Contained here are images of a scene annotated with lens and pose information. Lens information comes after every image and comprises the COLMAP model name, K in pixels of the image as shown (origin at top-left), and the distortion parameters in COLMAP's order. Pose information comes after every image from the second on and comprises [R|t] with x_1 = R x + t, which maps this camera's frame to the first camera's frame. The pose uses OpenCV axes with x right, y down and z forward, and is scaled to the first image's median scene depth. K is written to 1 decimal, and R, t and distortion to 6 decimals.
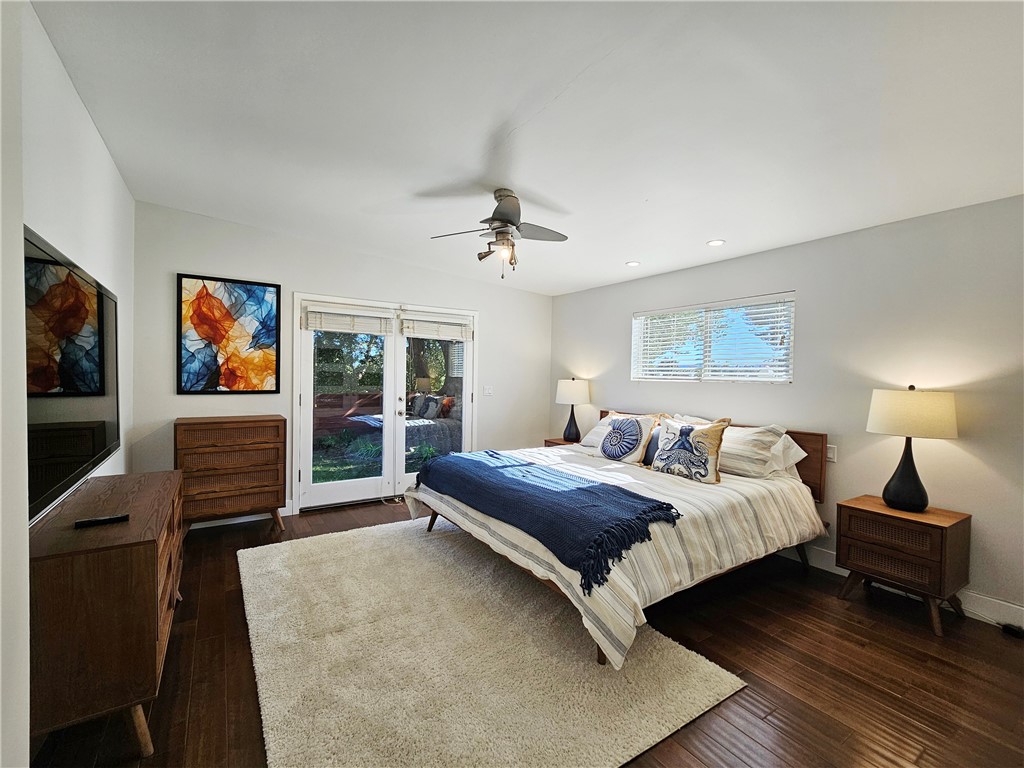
lens RADIAL K [[540.0, 0, 512.0], [0, 540.0, 384.0], [0, 0, 1]] dist [-0.004039, -0.000705]
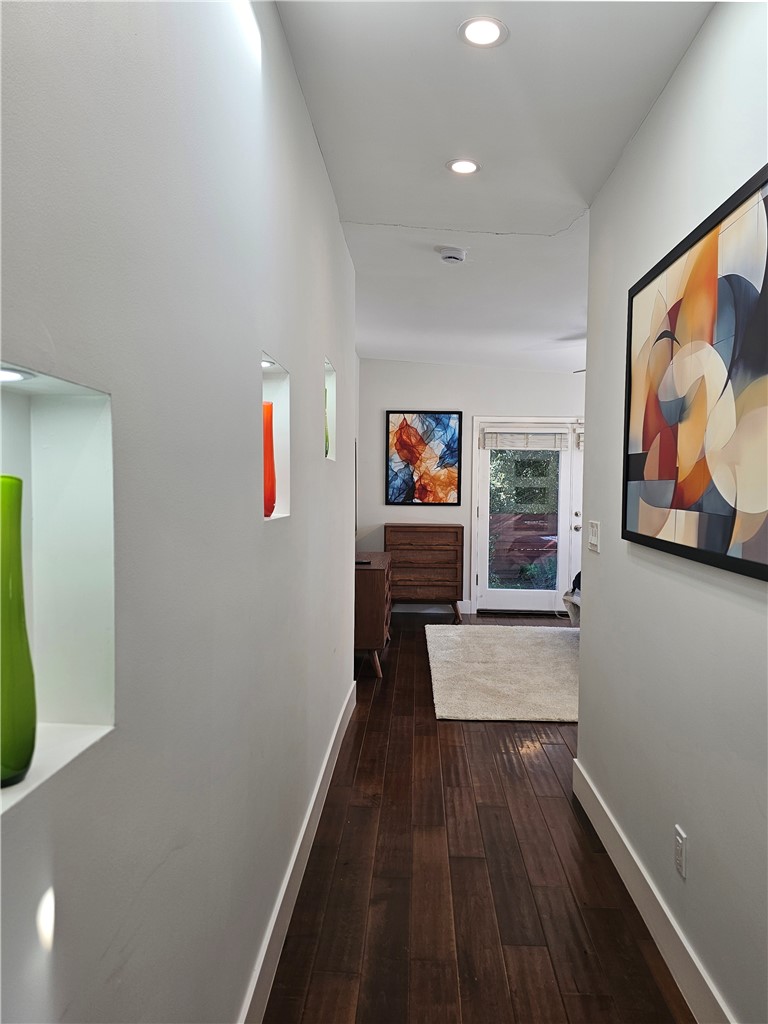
lens RADIAL K [[803.3, 0, 384.0], [0, 803.3, 512.0], [0, 0, 1]] dist [0.008158, -0.001808]
pose [[0.858070, 0.010414, -0.513427, 0.335523], [-0.006736, 0.999937, 0.009025, 0.017685], [0.513488, -0.004286, 0.858086, -0.602638]]
